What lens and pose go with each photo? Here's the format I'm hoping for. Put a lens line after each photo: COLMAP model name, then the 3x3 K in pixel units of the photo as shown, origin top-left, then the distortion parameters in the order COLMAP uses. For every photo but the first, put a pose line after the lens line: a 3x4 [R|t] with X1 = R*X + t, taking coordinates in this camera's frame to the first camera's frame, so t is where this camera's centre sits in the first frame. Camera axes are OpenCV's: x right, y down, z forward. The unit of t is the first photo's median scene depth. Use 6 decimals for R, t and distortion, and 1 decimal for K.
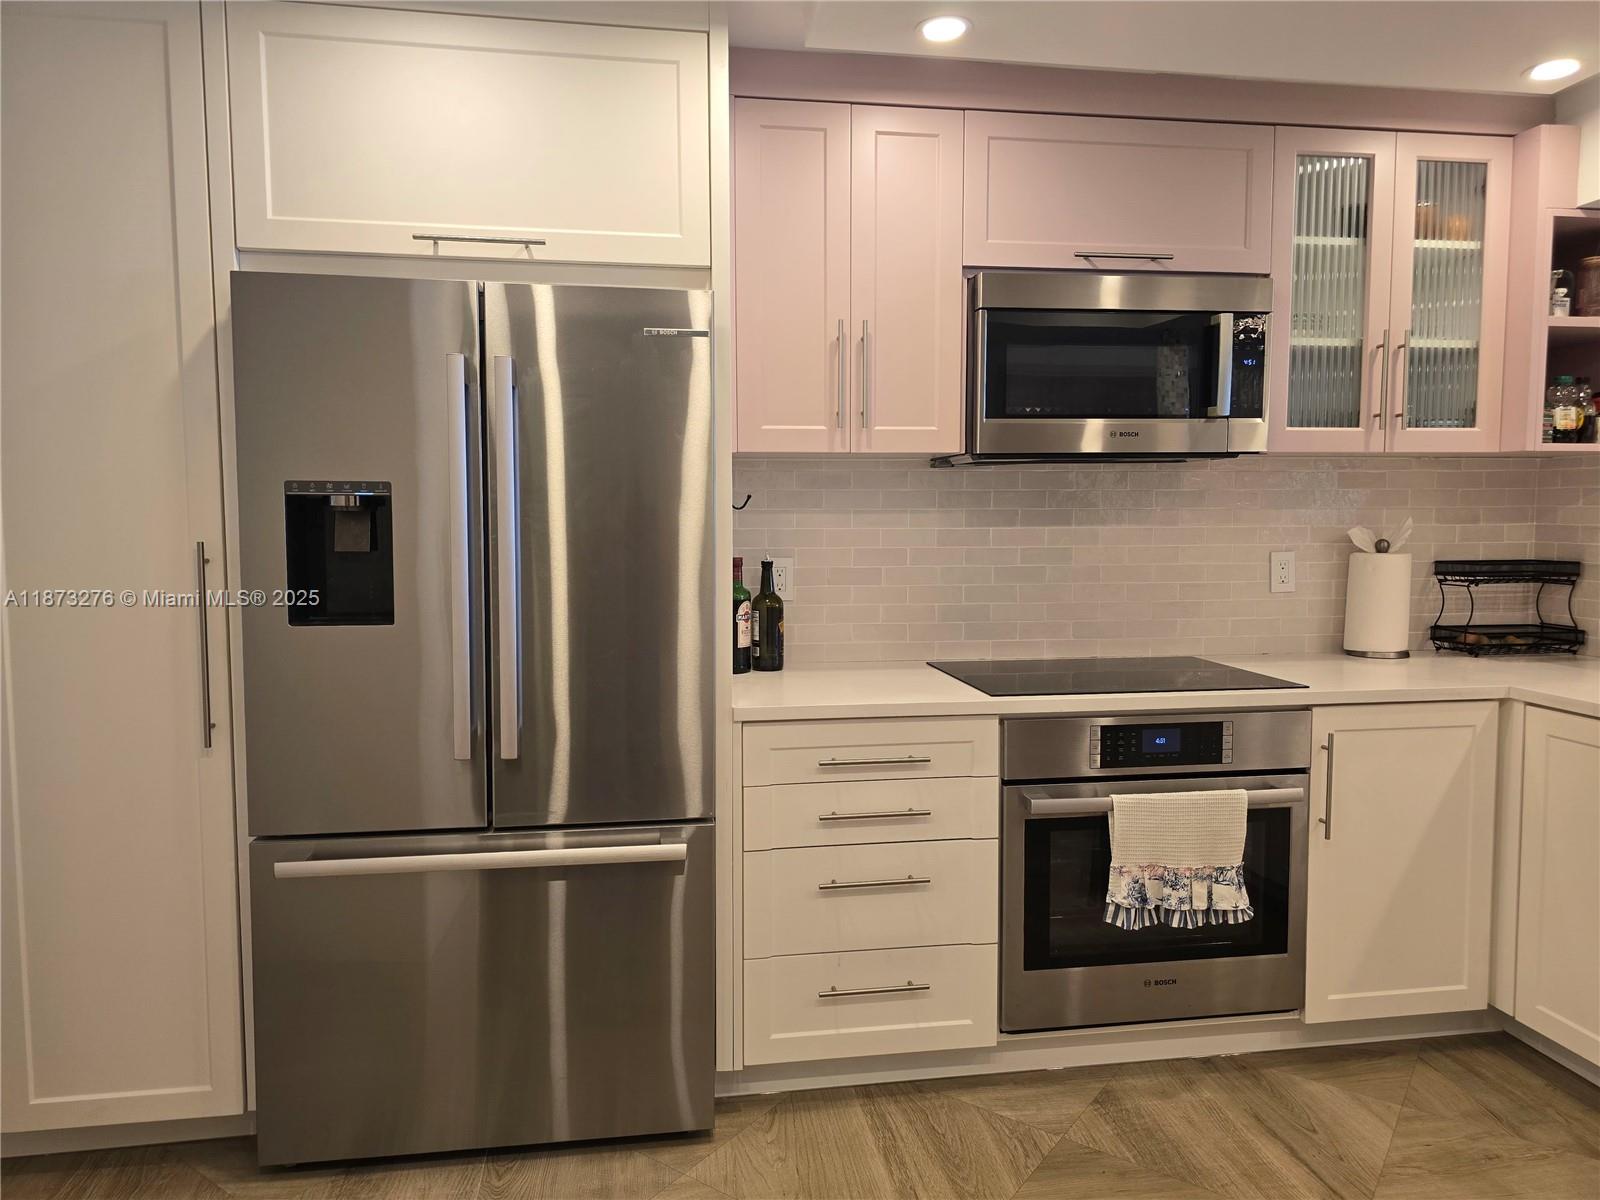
lens RADIAL K [[1083.0, 0, 793.7], [0, 1083.0, 579.2], [0, 0, 1]] dist [0.051596, -0.046728]
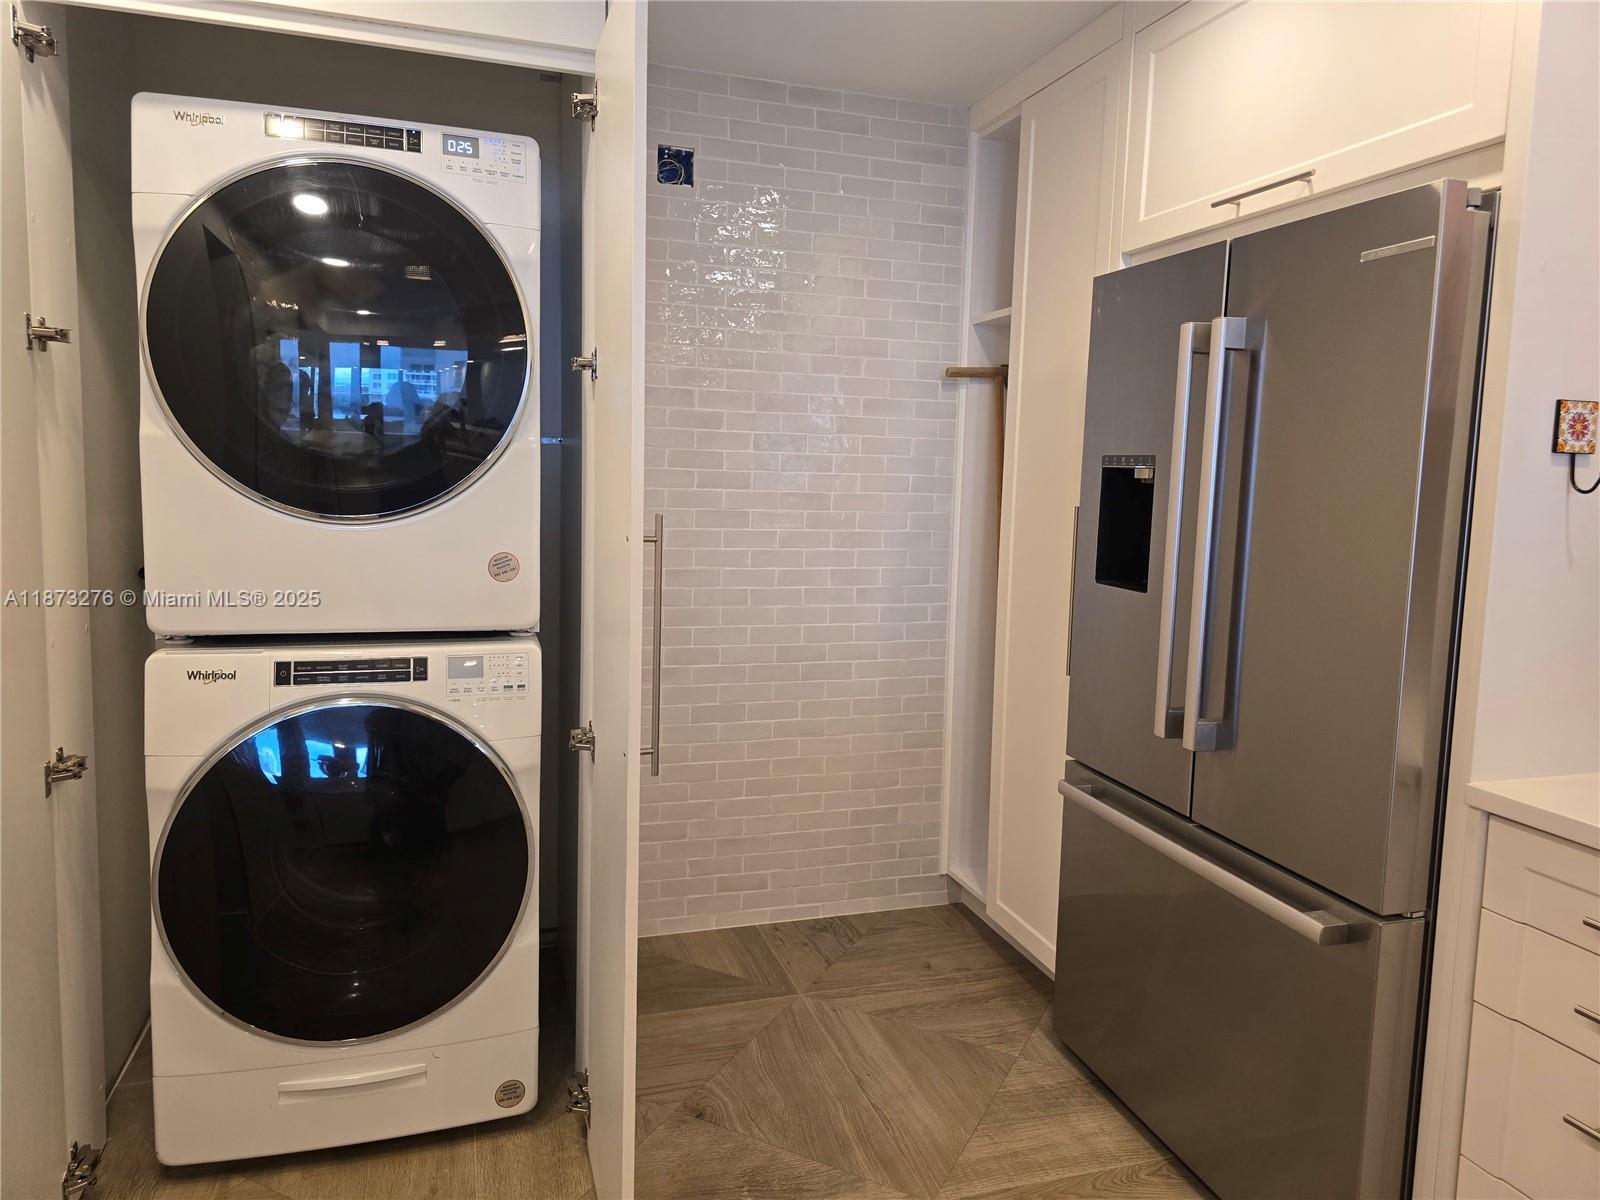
lens RADIAL K [[1083.0, 0, 793.7], [0, 1083.0, 579.2], [0, 0, 1]] dist [0.051596, -0.046728]
pose [[0.135015, 0.105170, -0.985246, 0.608389], [-0.102014, 0.990542, 0.091755, -0.032589], [0.985578, 0.088121, 0.144467, 0.518809]]
